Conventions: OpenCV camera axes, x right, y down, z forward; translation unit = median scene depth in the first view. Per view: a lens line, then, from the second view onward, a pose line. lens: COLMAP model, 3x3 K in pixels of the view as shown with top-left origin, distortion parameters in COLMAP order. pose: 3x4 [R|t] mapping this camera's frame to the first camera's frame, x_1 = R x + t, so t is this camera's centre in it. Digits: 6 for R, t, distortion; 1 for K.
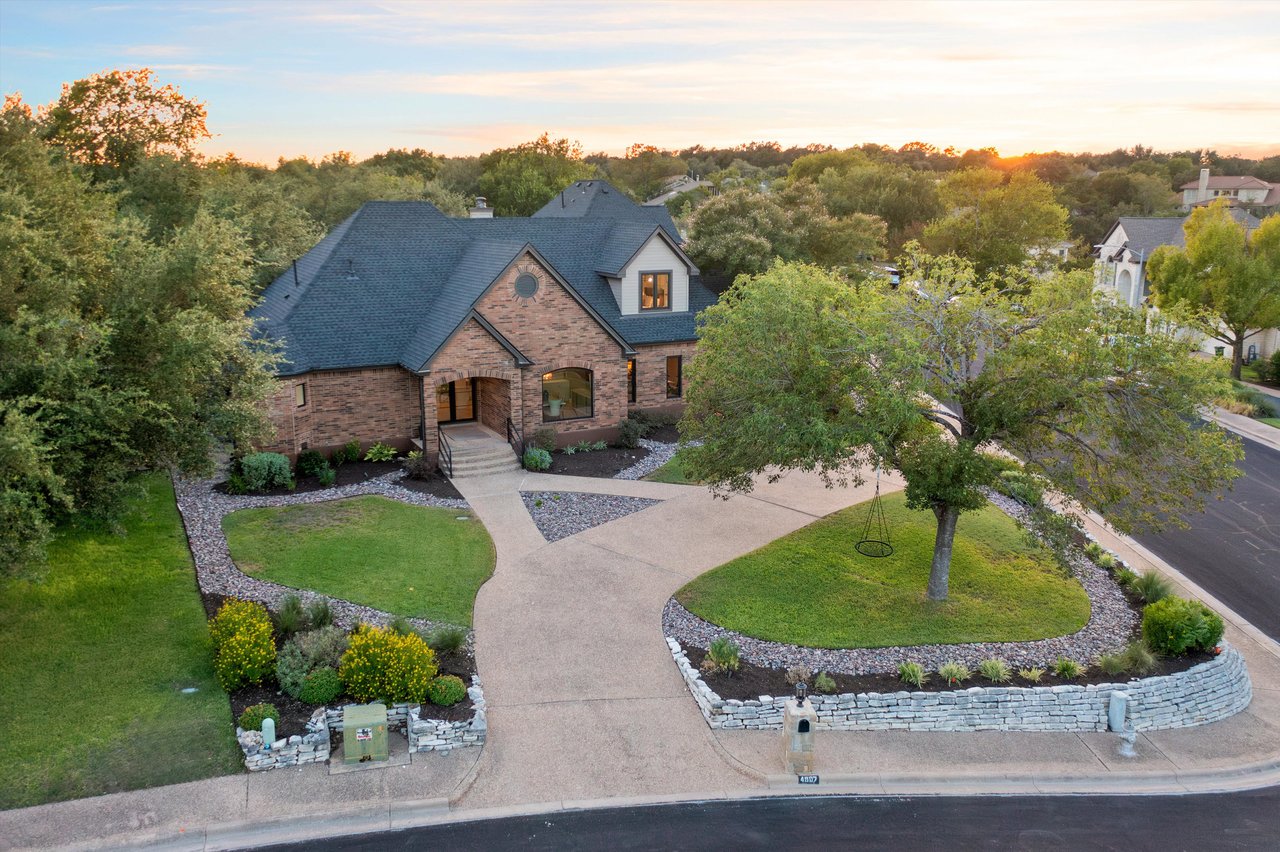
lens RADIAL K [[1038.2, 0, 644.4], [0, 1038.2, 422.4], [0, 0, 1]] dist [-0.018423, 0.003333]
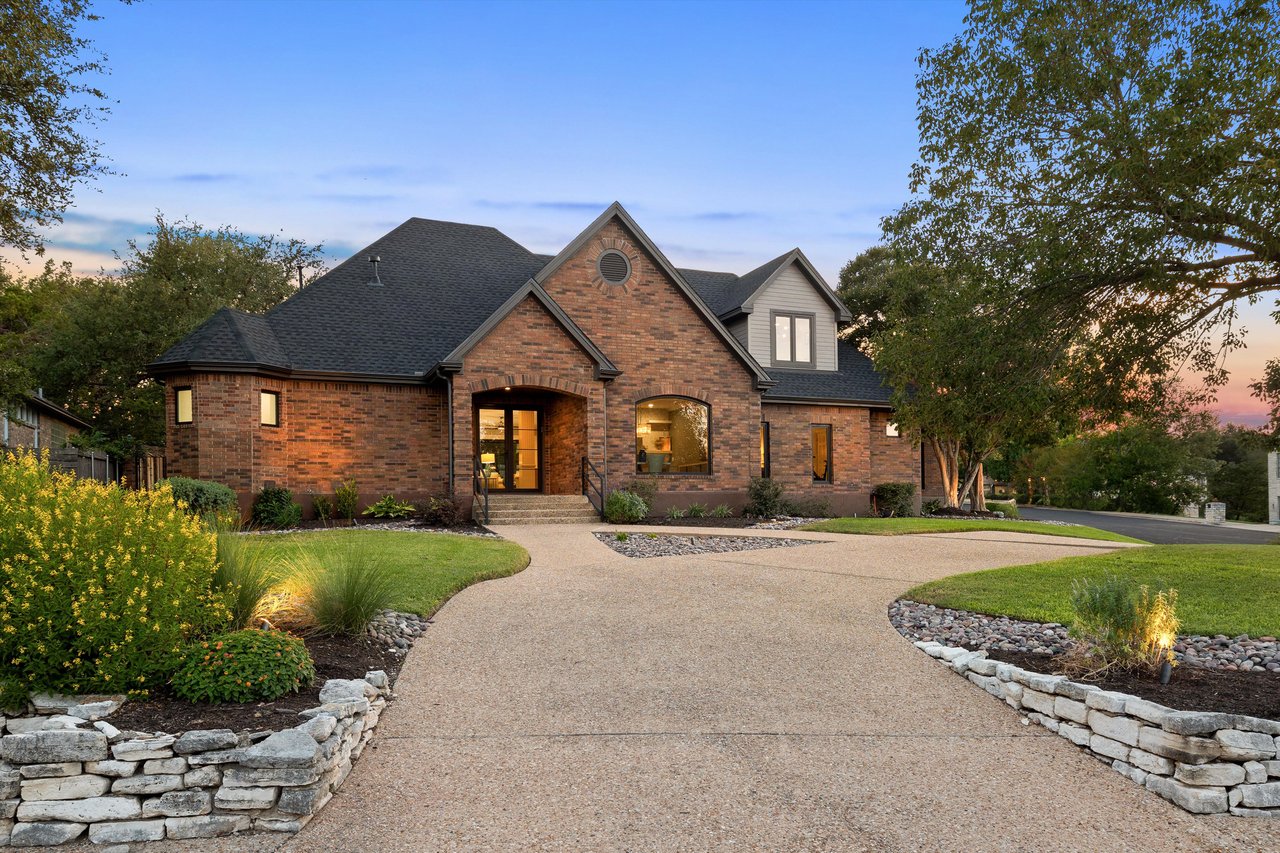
lens RADIAL K [[934.5, 0, 675.1], [0, 934.5, 504.1], [0, 0, 1]] dist [-0.002538, 0.005646]
pose [[0.996872, -0.015646, -0.077464, -0.029589], [-0.002291, 0.974074, -0.226218, 0.173278], [0.078995, 0.225688, 0.970992, 0.470354]]
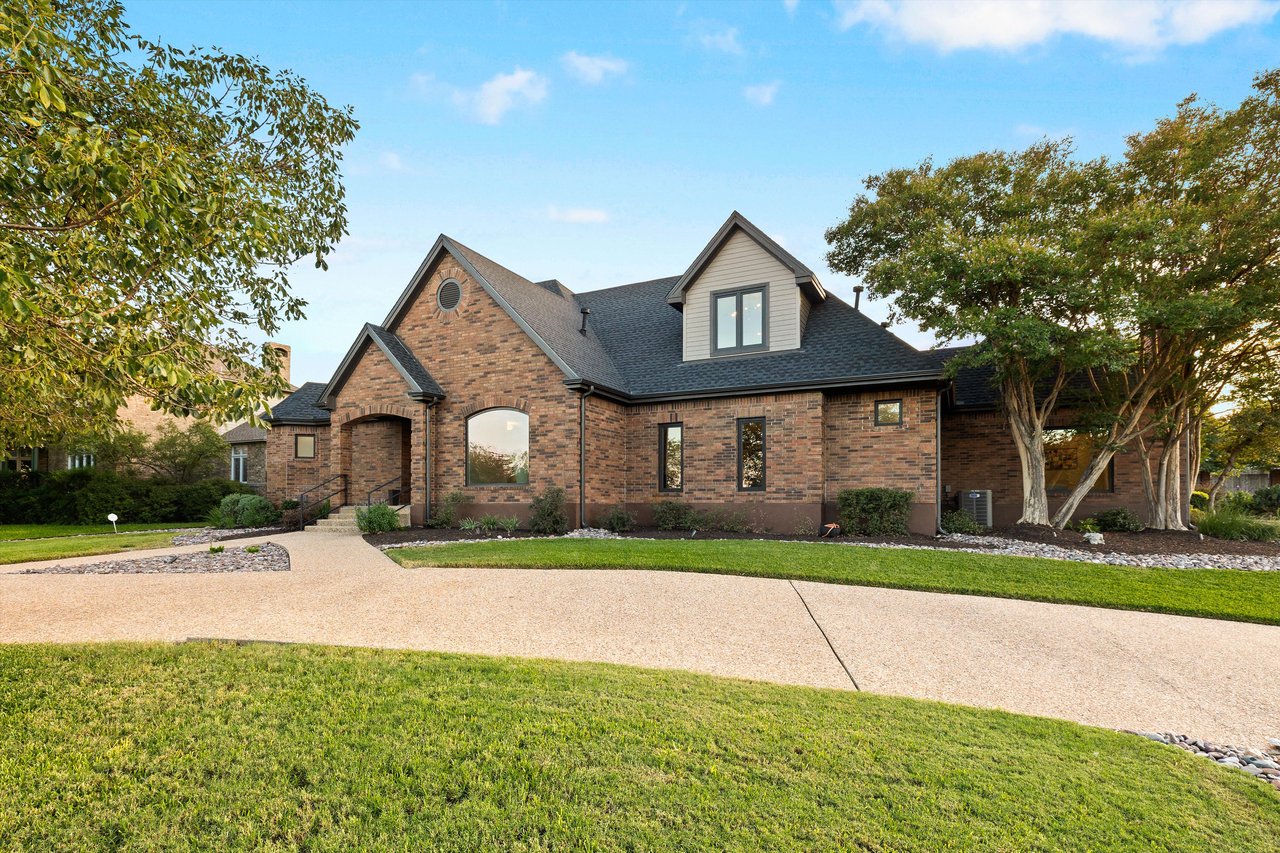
lens RADIAL K [[646.4, 0, 626.8], [0, 646.4, 498.3], [0, 0, 1]] dist [0.010743, 0.000010]
pose [[0.569672, -0.012783, -0.821773, 0.364938], [-0.177098, 0.974481, -0.137926, 0.055296], [0.802565, 0.224107, 0.552870, 0.945053]]
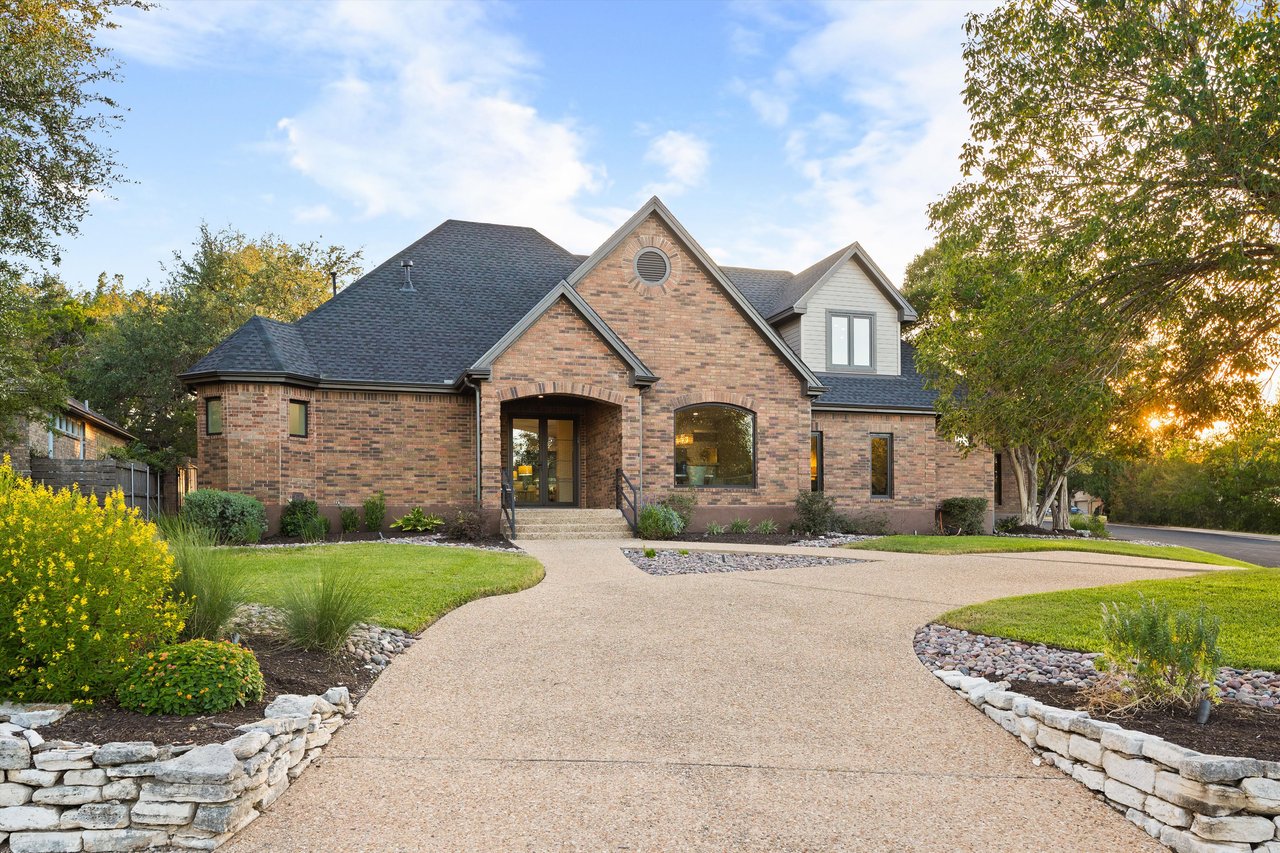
lens RADIAL K [[990.4, 0, 635.2], [0, 990.4, 527.9], [0, 0, 1]] dist [-0.005844, 0.001150]
pose [[0.982667, -0.008092, -0.185204, -0.011701], [-0.032852, 0.975633, -0.216936, 0.173155], [0.182447, 0.219260, 0.958456, 0.476601]]
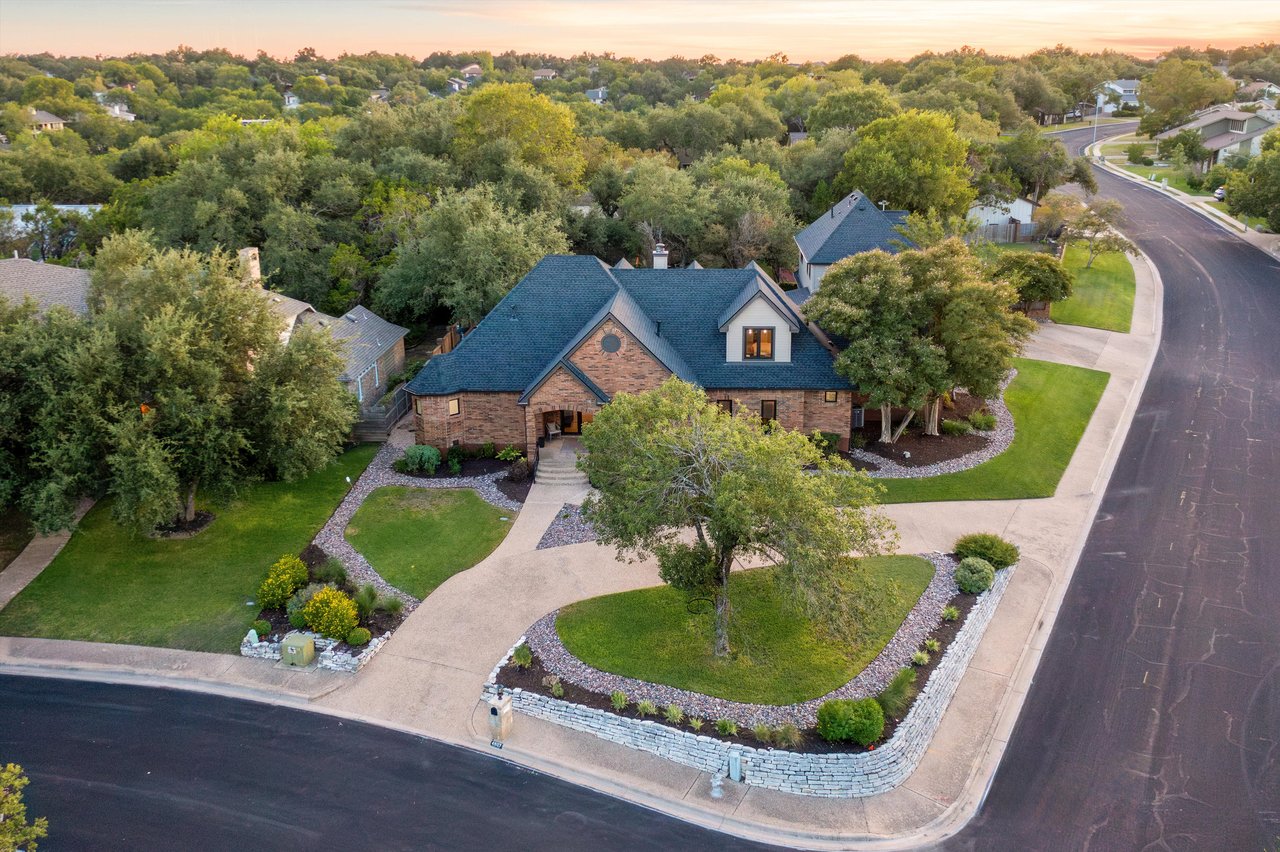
lens RADIAL K [[1139.6, 0, 672.4], [0, 1139.6, 415.1], [0, 0, 1]] dist [-0.003239, -0.008388]
pose [[0.870976, 0.140876, -0.470697, 0.680883], [-0.101215, 0.988910, 0.108686, -0.221369], [0.480788, -0.047022, 0.875575, -0.223922]]
